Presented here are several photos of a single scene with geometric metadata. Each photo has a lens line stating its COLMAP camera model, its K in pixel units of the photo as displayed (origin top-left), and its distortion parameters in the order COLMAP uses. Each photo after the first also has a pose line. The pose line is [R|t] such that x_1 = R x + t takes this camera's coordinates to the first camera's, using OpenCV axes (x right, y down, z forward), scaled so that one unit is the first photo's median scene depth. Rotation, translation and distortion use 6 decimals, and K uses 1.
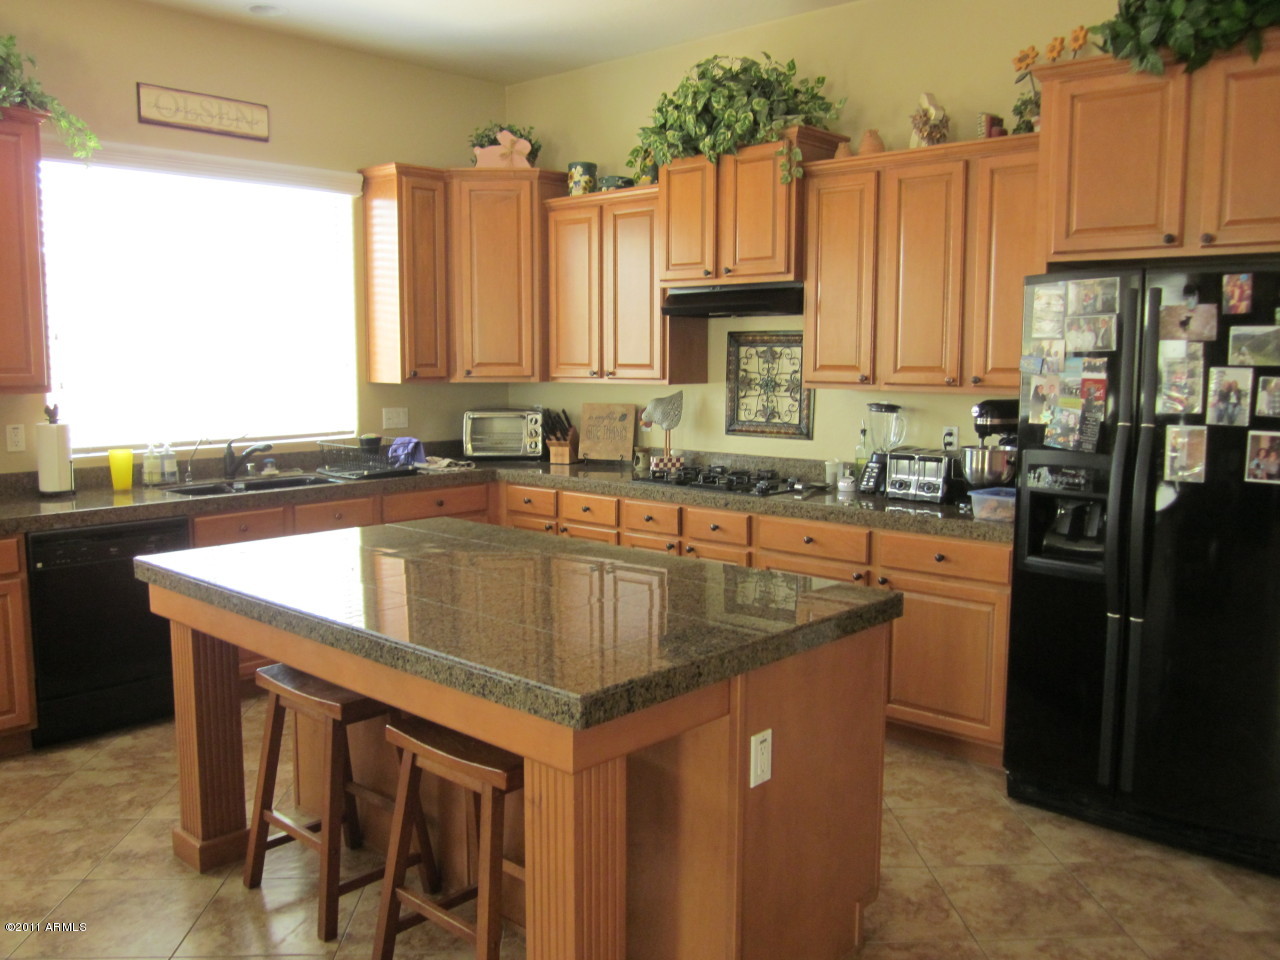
lens RADIAL K [[1052.4, 0, 647.8], [0, 1052.4, 480.4], [0, 0, 1]] dist [-0.048271, 0.013742]
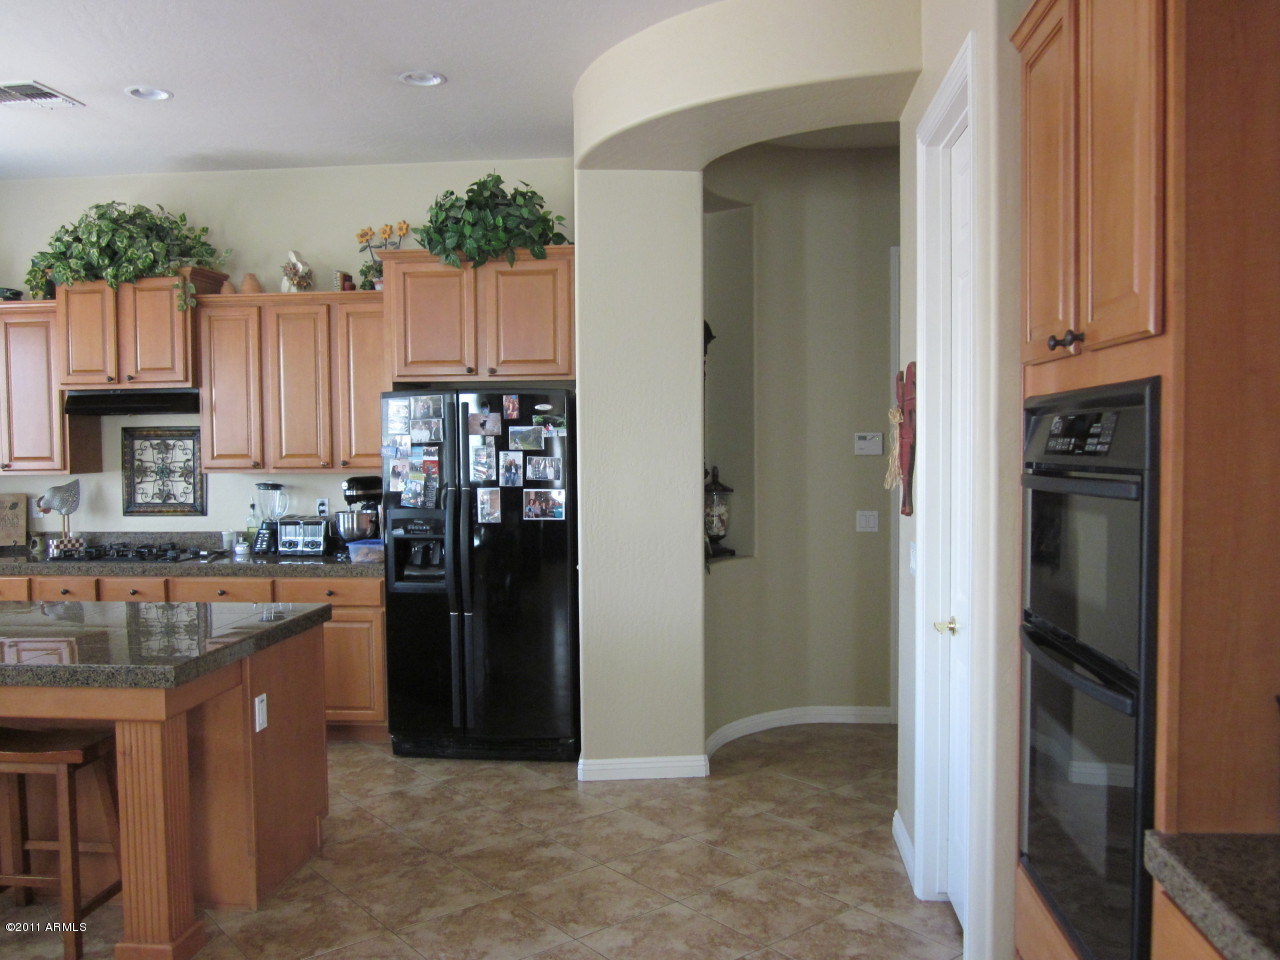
lens RADIAL K [[1070.1, 0, 646.1], [0, 1070.1, 482.8], [0, 0, 1]] dist [-0.039081, 0.004806]
pose [[0.799588, -0.036816, 0.599419, -0.196191], [0.081603, 0.995522, -0.047710, 0.027157], [-0.594979, 0.087063, 0.799012, -0.329627]]
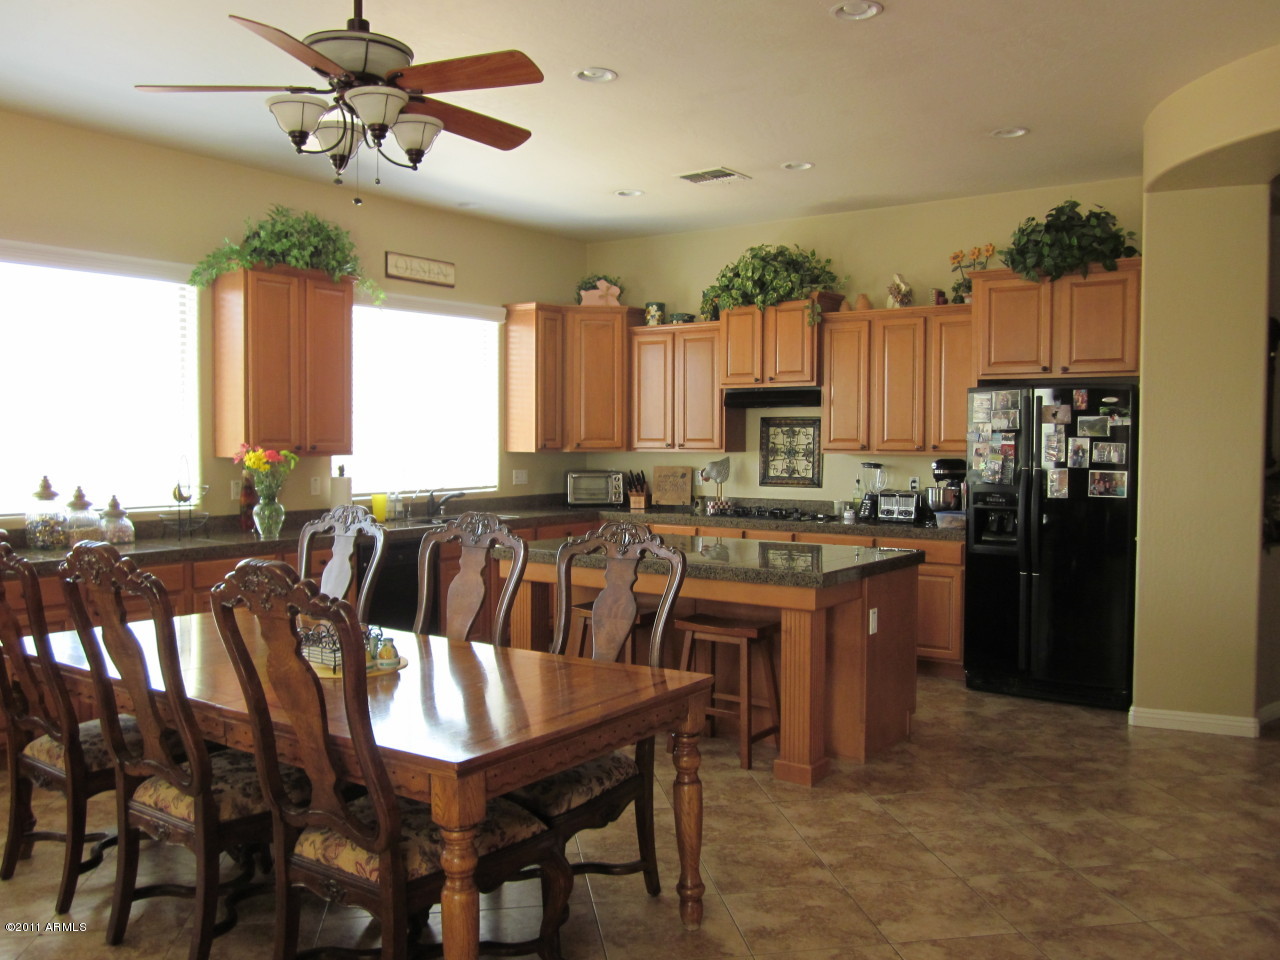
lens RADIAL K [[1089.7, 0, 631.0], [0, 1089.7, 484.0], [0, 0, 1]] dist [-0.040594, 0.002253]
pose [[0.993781, -0.004986, 0.111242, -0.334959], [0.013307, 0.997156, -0.074184, 0.079188], [-0.110556, 0.075203, 0.991021, -0.612766]]
